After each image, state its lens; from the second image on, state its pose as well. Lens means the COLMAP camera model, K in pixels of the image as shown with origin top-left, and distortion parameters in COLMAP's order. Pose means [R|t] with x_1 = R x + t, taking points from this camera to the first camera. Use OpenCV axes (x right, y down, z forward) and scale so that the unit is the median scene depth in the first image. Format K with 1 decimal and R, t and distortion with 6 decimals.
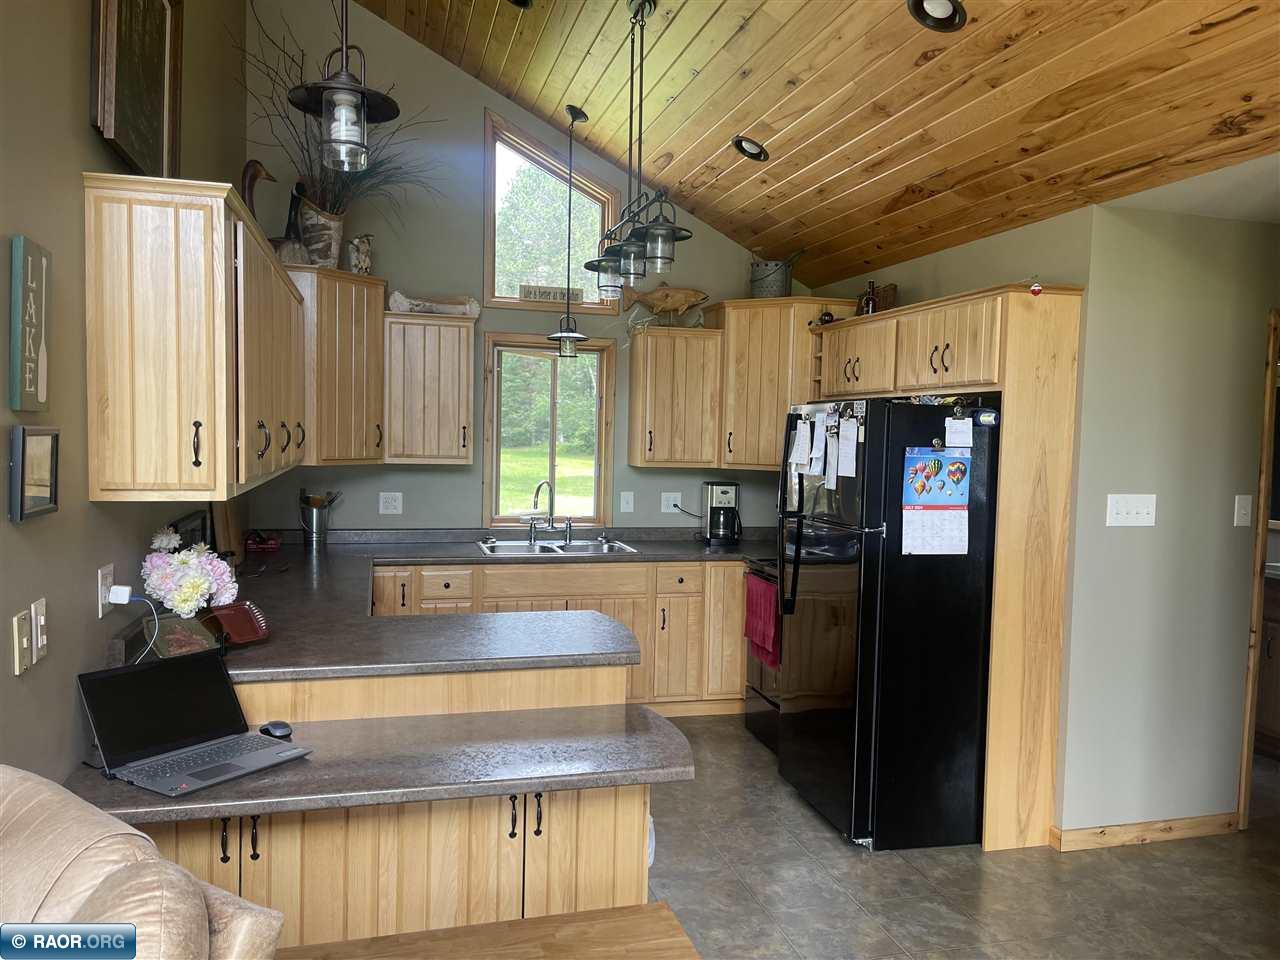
lens RADIAL K [[971.6, 0, 642.5], [0, 971.6, 481.0], [0, 0, 1]] dist [0.065607, -0.081541]
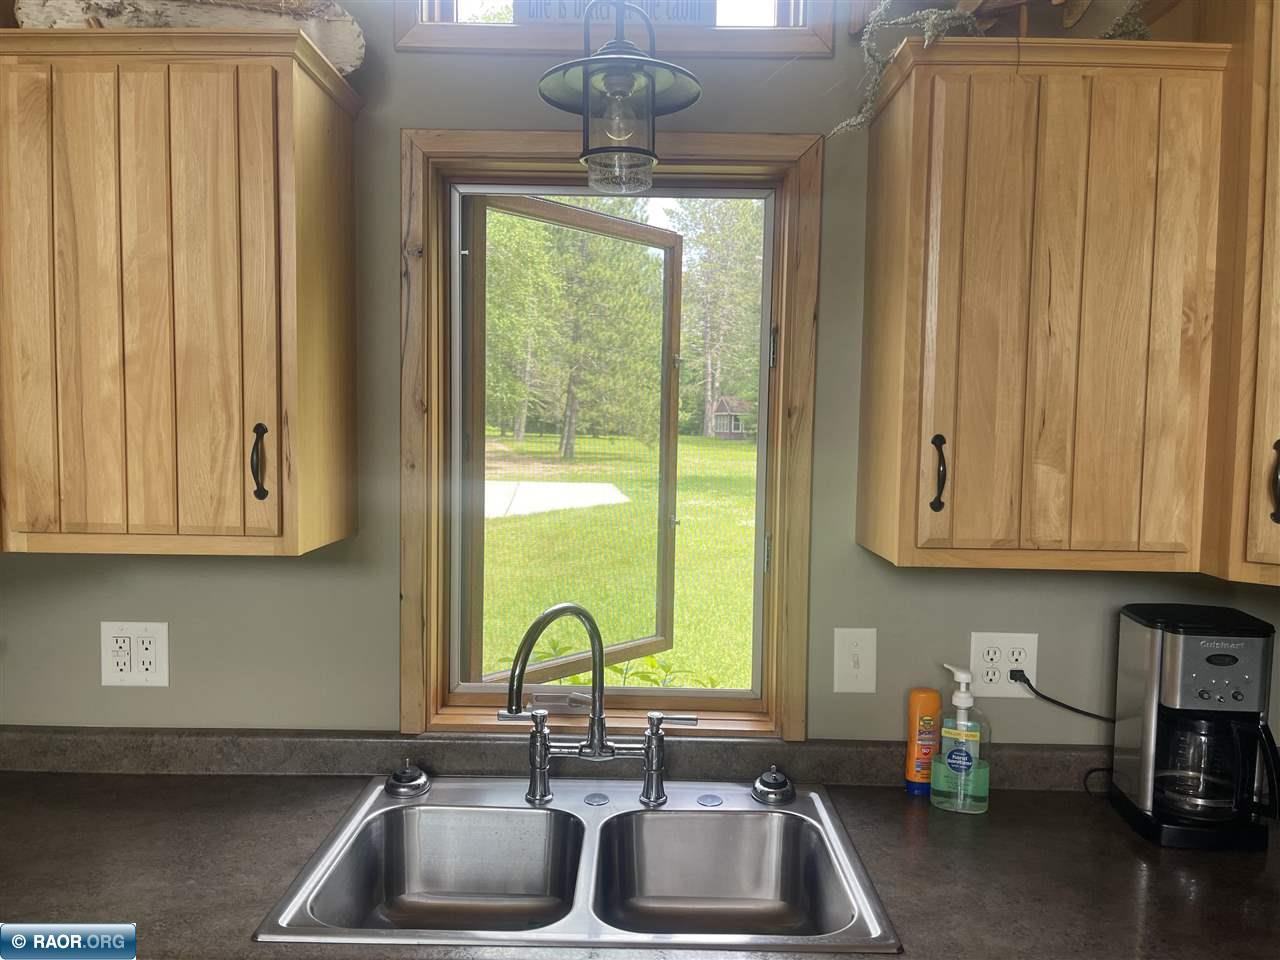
lens RADIAL K [[971.6, 0, 636.3], [0, 971.6, 484.6], [0, 0, 1]] dist [0.065607, -0.081541]
pose [[0.965325, 0.007516, -0.260943, -0.001853], [-0.005076, 0.999937, 0.010025, -0.039676], [0.261002, -0.008353, 0.965302, 0.707332]]
